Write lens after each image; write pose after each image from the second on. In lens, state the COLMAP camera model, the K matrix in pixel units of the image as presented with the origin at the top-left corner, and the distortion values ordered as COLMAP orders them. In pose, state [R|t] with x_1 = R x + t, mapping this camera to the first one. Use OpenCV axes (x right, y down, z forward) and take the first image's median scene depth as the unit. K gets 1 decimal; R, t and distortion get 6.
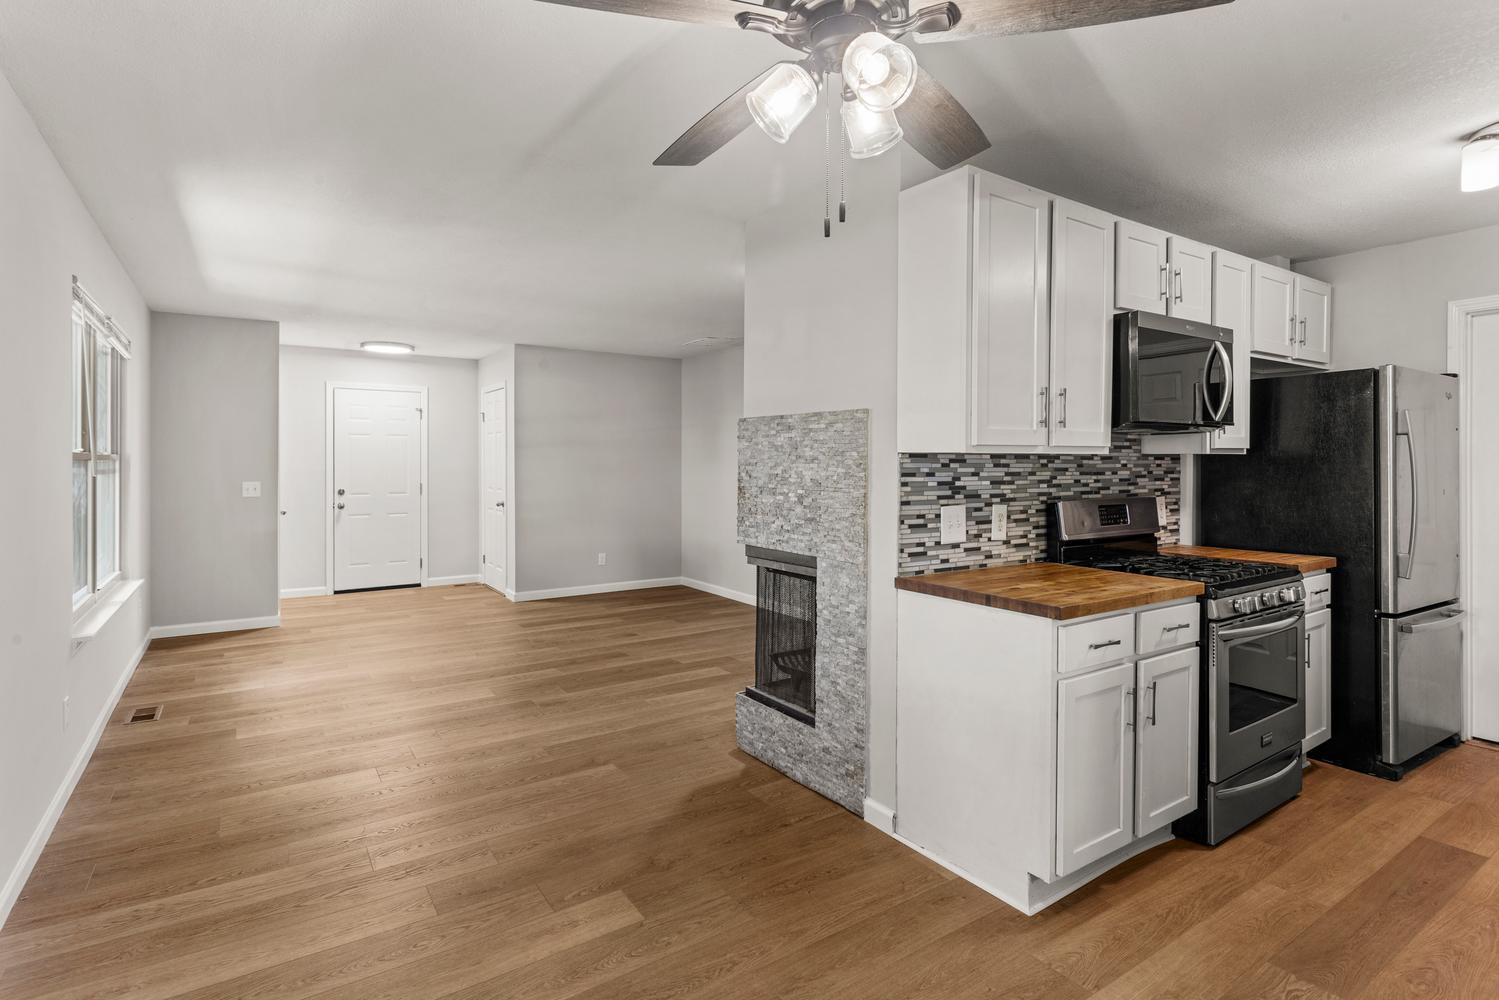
lens RADIAL K [[738.1, 0, 734.2], [0, 738.1, 470.9], [0, 0, 1]] dist [0.002860, 0.000936]
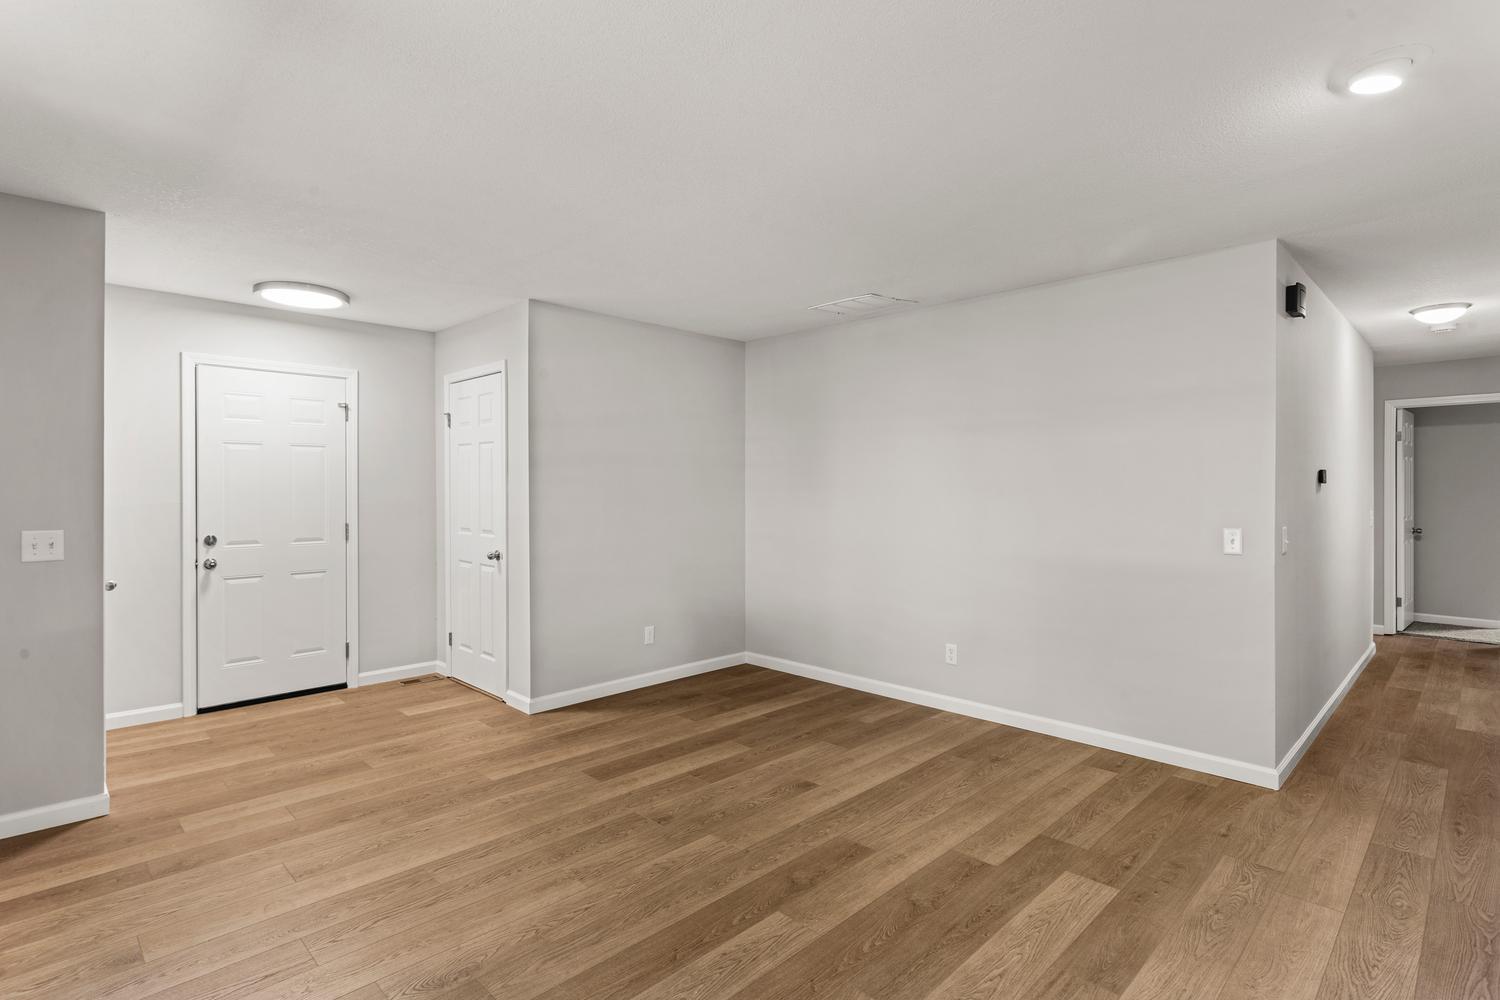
lens RADIAL K [[738.5, 0, 739.4], [0, 738.5, 495.1], [0, 0, 1]] dist [0.002860, 0.000936]
pose [[0.980619, -0.003551, 0.195893, -0.569954], [0.004202, 0.999987, -0.002903, -0.010629], [-0.195881, 0.003670, 0.980621, 0.821559]]
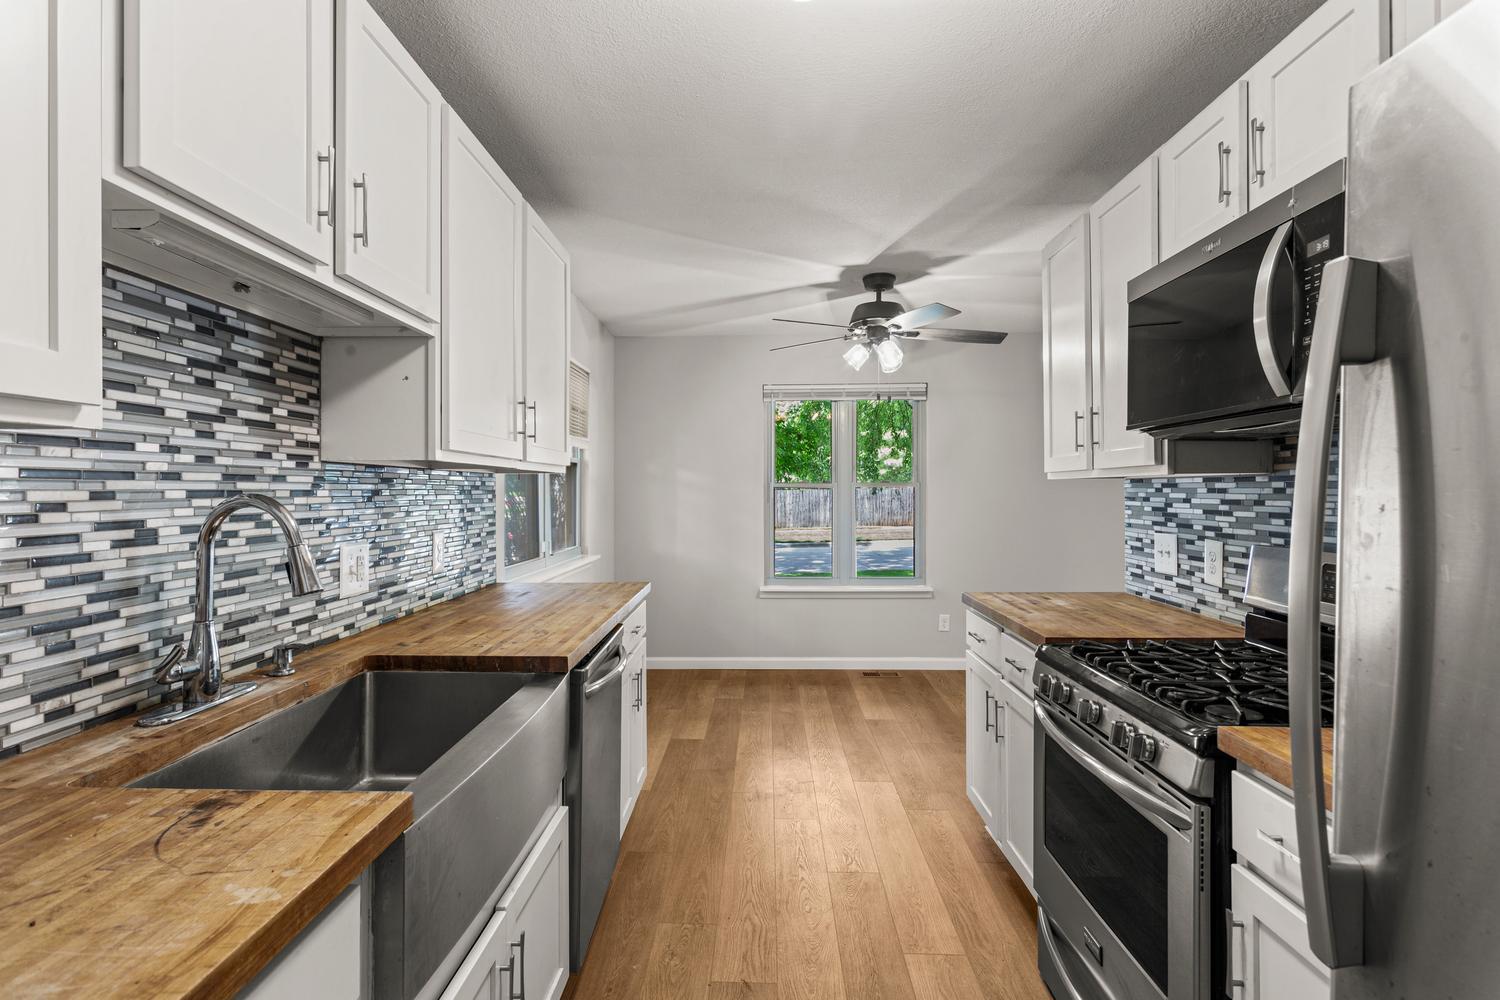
lens RADIAL K [[738.5, 0, 757.6], [0, 738.5, 488.6], [0, 0, 1]] dist [0.002860, 0.000936]
pose [[-0.564650, -0.001424, -0.825329, 1.228799], [-0.010146, 0.999935, 0.005216, -0.008259], [0.825268, 0.011319, -0.564628, 0.997489]]
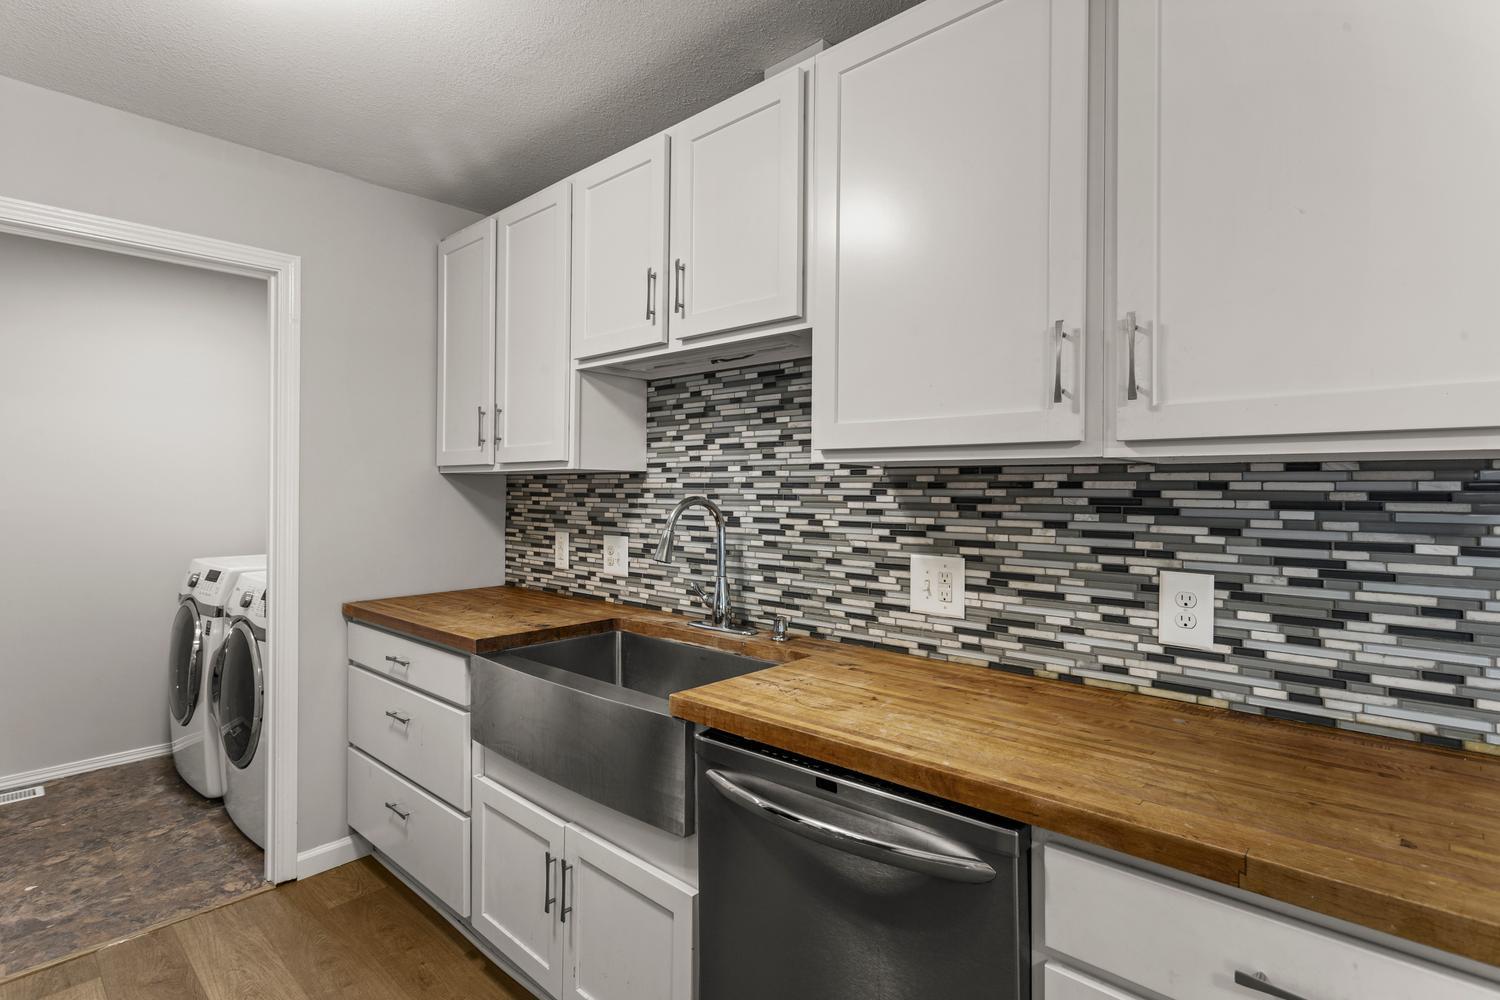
lens RADIAL K [[738.5, 0, 745.4], [0, 738.5, 482.0], [0, 0, 1]] dist [0.002860, 0.000936]
pose [[-0.235331, 0.008707, 0.971876, 0.377818], [0.005078, 0.999957, -0.007729, -0.007630], [-0.971902, 0.003117, -0.235365, 0.624895]]
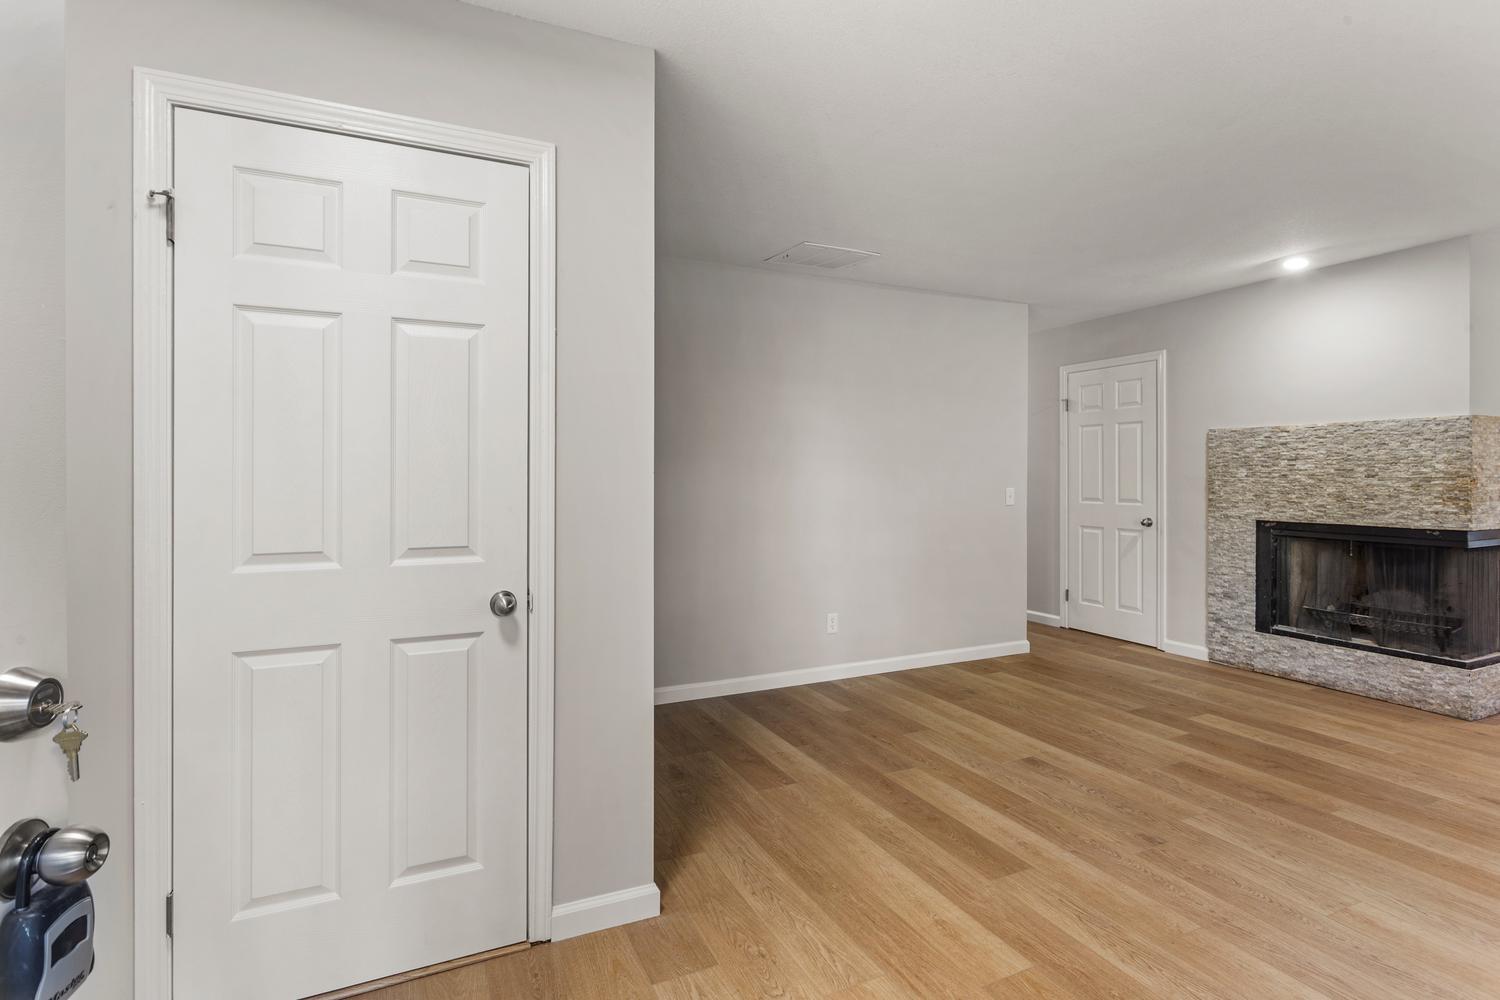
lens RADIAL K [[738.5, 0, 734.7], [0, 738.5, 476.0], [0, 0, 1]] dist [0.002860, 0.000936]
pose [[0.143453, -0.004316, 0.989648, -1.362716], [0.015840, 0.999872, 0.002064, -0.000805], [-0.989530, 0.015380, 0.143503, 2.136103]]
